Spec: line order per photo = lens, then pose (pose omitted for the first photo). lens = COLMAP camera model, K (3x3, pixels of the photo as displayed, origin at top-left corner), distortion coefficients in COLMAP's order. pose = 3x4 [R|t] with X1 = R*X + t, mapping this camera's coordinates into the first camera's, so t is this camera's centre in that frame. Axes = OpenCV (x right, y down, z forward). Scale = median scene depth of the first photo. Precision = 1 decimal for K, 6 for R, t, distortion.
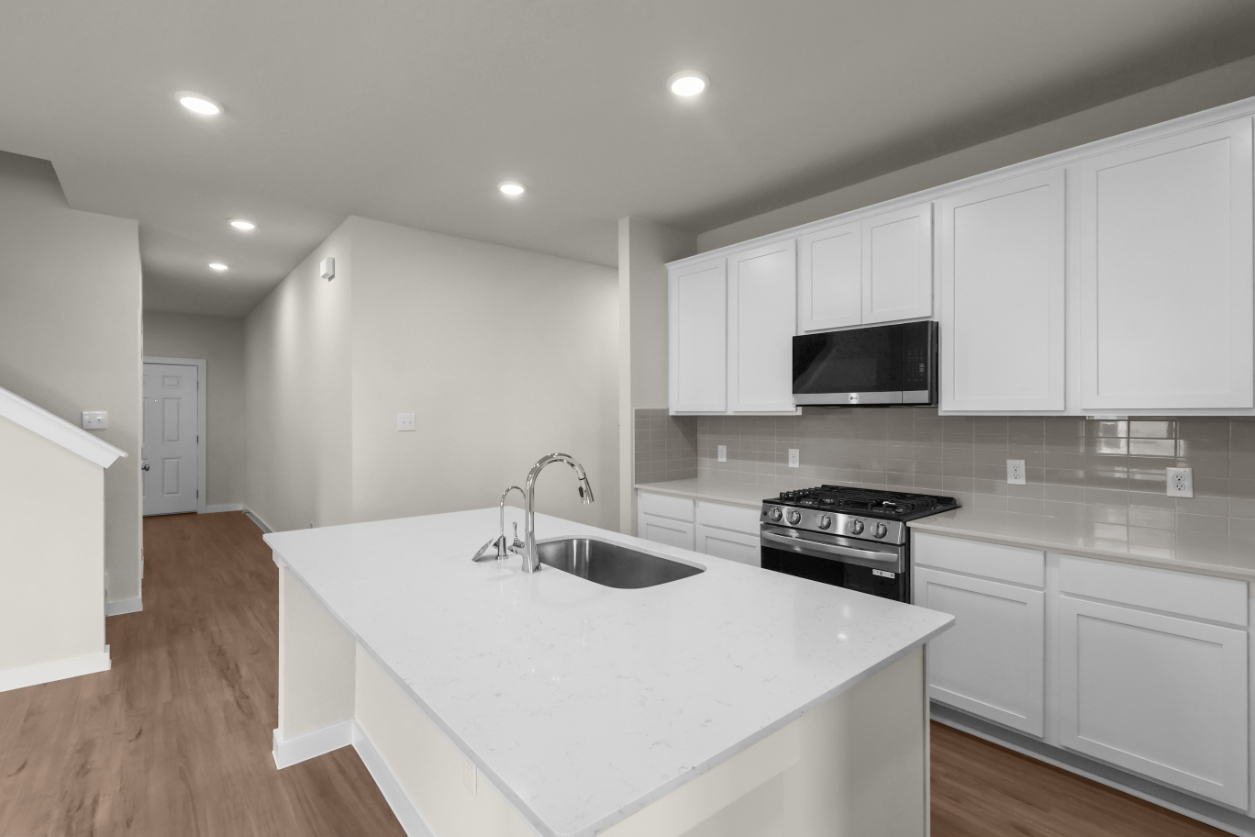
lens RADIAL K [[578.5, 0, 629.1], [0, 578.5, 416.3], [0, 0, 1]] dist [-0.006330, 0.002384]
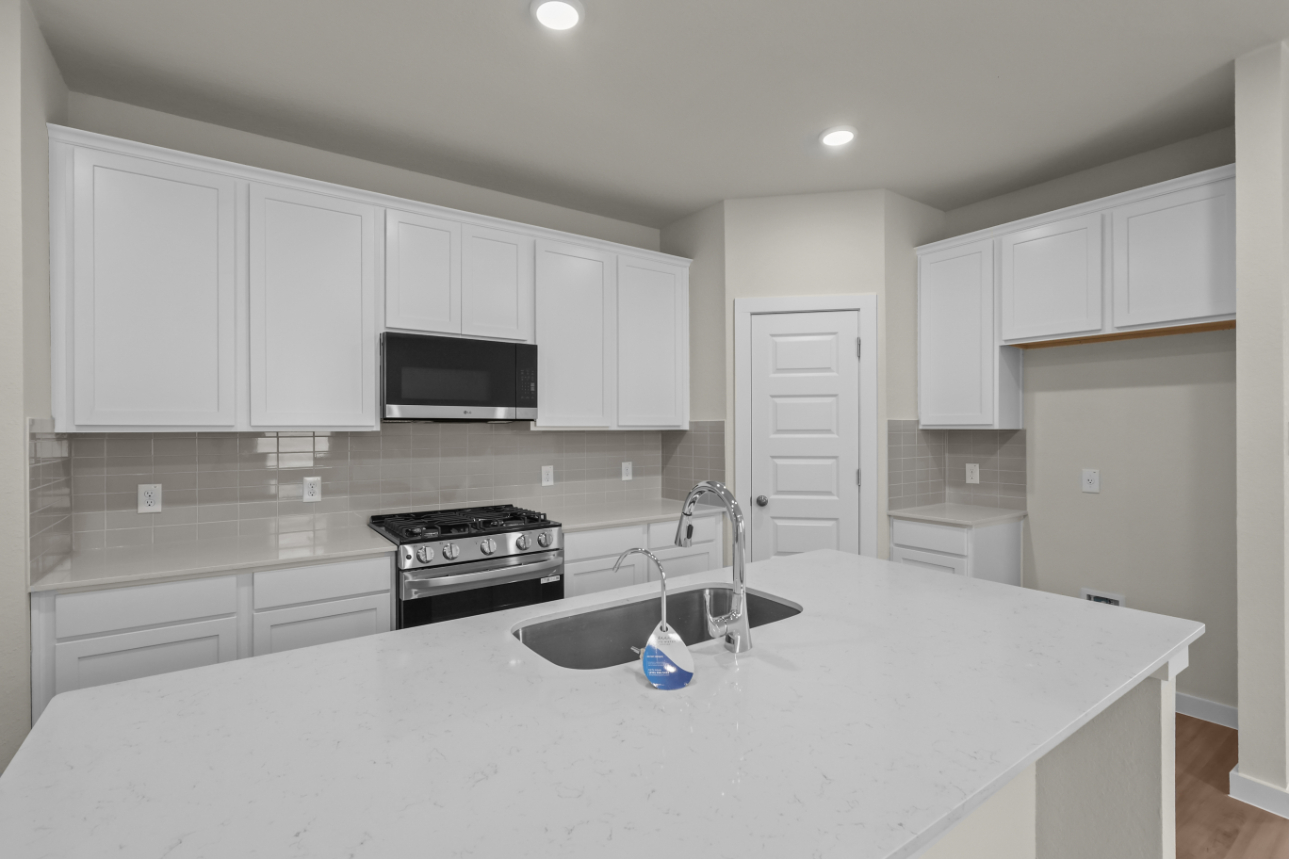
lens RADIAL K [[594.2, 0, 642.0], [0, 594.2, 429.5], [0, 0, 1]] dist [-0.006330, 0.002384]
pose [[0.085368, 0.000588, 0.996349, -0.550042], [0.006910, 0.999975, -0.001182, -0.000412], [-0.996326, 0.006985, 0.085361, 0.641012]]
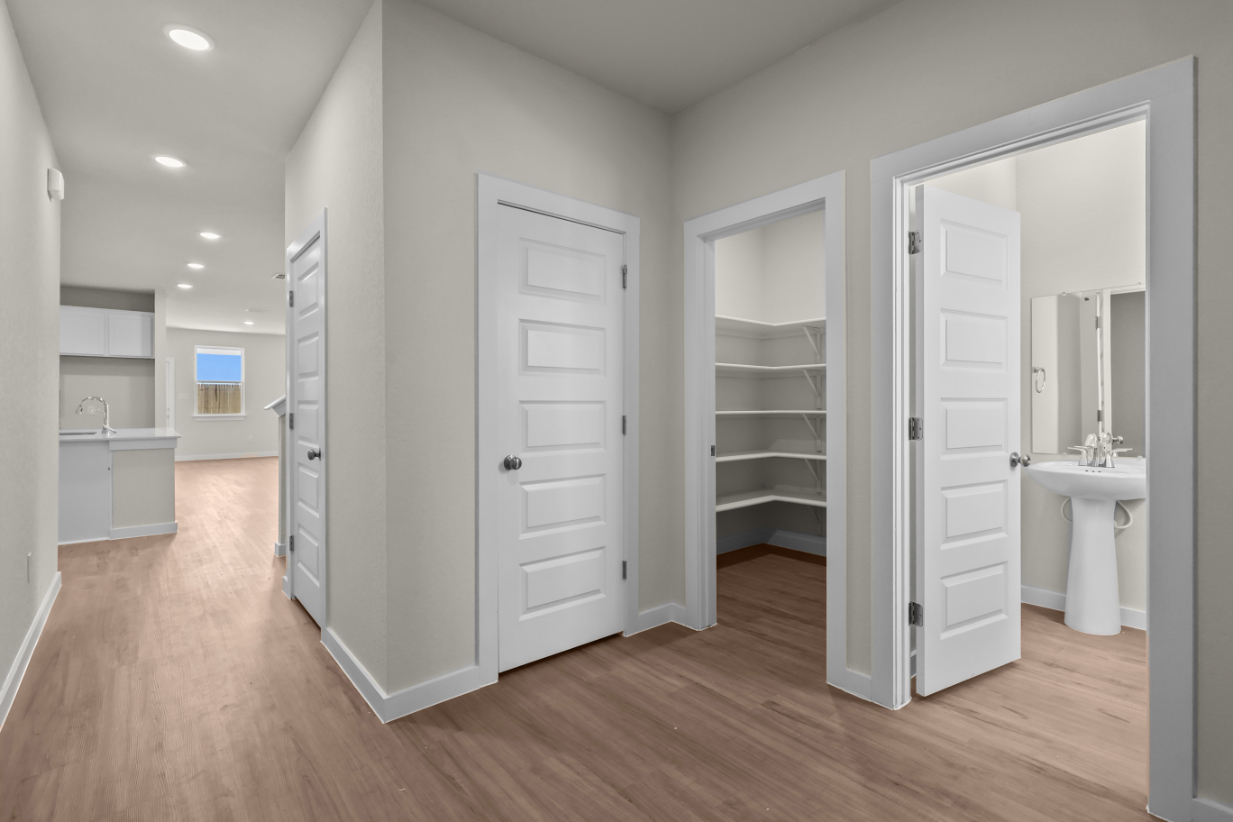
lens RADIAL K [[568.3, 0, 614.9], [0, 568.3, 401.9], [0, 0, 1]] dist [-0.006330, 0.002384]
pose [[-0.999992, 0.003916, -0.000486, -1.836104], [0.003916, 0.999992, 0.000169, 0.063286], [0.000487, 0.000167, -1.000000, 2.537320]]
